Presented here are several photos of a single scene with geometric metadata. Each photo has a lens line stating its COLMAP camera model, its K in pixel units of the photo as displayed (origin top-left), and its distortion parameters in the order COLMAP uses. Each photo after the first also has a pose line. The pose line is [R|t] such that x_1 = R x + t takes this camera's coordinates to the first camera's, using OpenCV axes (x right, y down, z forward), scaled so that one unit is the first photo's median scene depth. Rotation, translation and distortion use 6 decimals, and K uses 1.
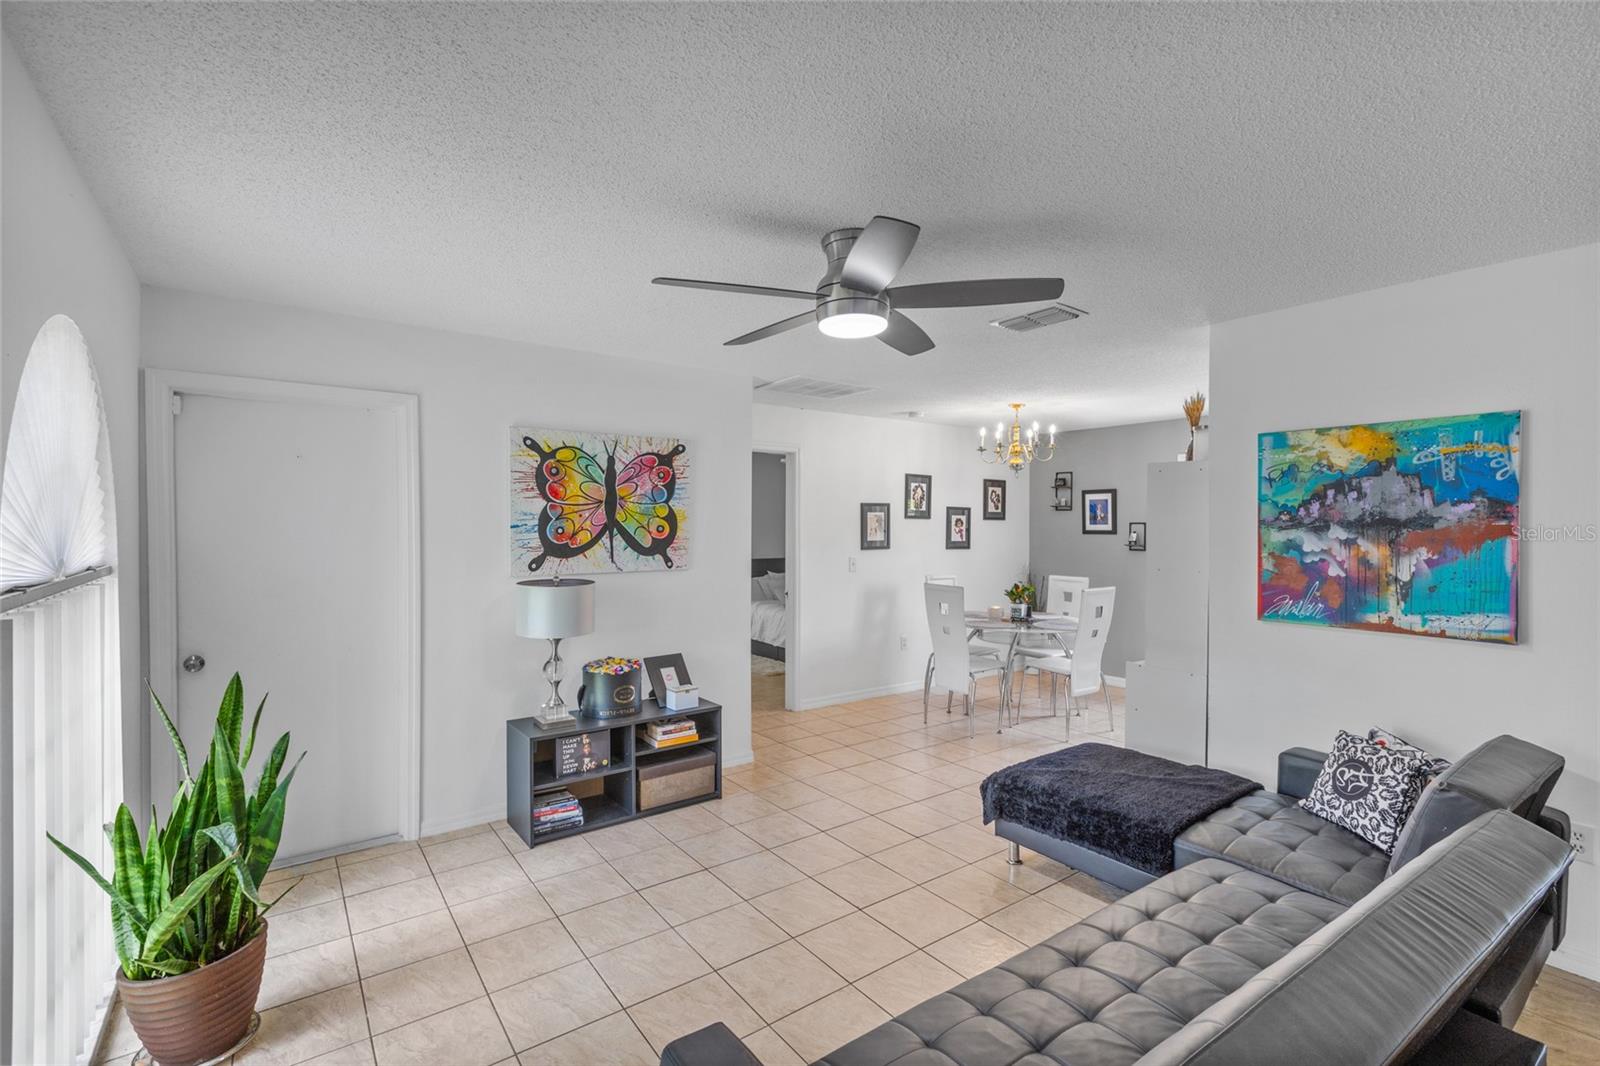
lens RADIAL K [[720.2, 0, 811.0], [0, 720.2, 530.0], [0, 0, 1]] dist [0.002059, -0.001991]
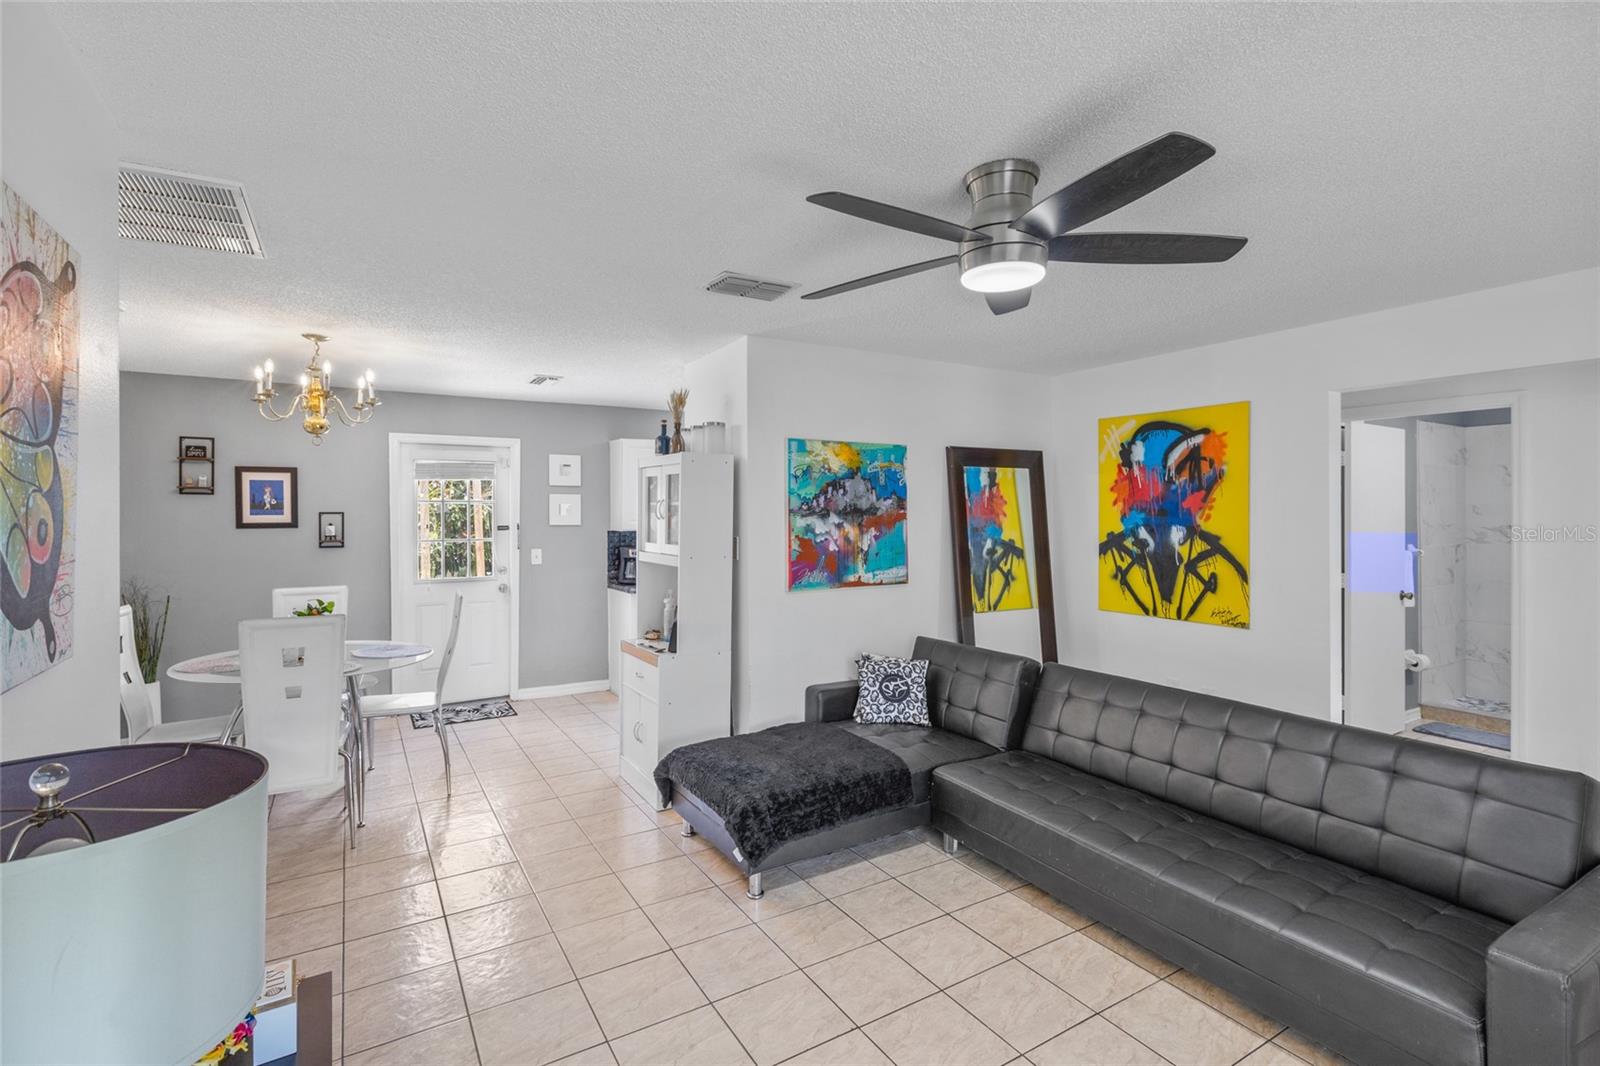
lens RADIAL K [[720.2, 0, 806.3], [0, 720.2, 518.5], [0, 0, 1]] dist [0.002059, -0.001991]
pose [[0.113570, -0.008815, 0.993491, -0.633387], [0.011171, 0.999909, 0.007595, -0.007720], [-0.993467, 0.010236, 0.113658, 0.902656]]
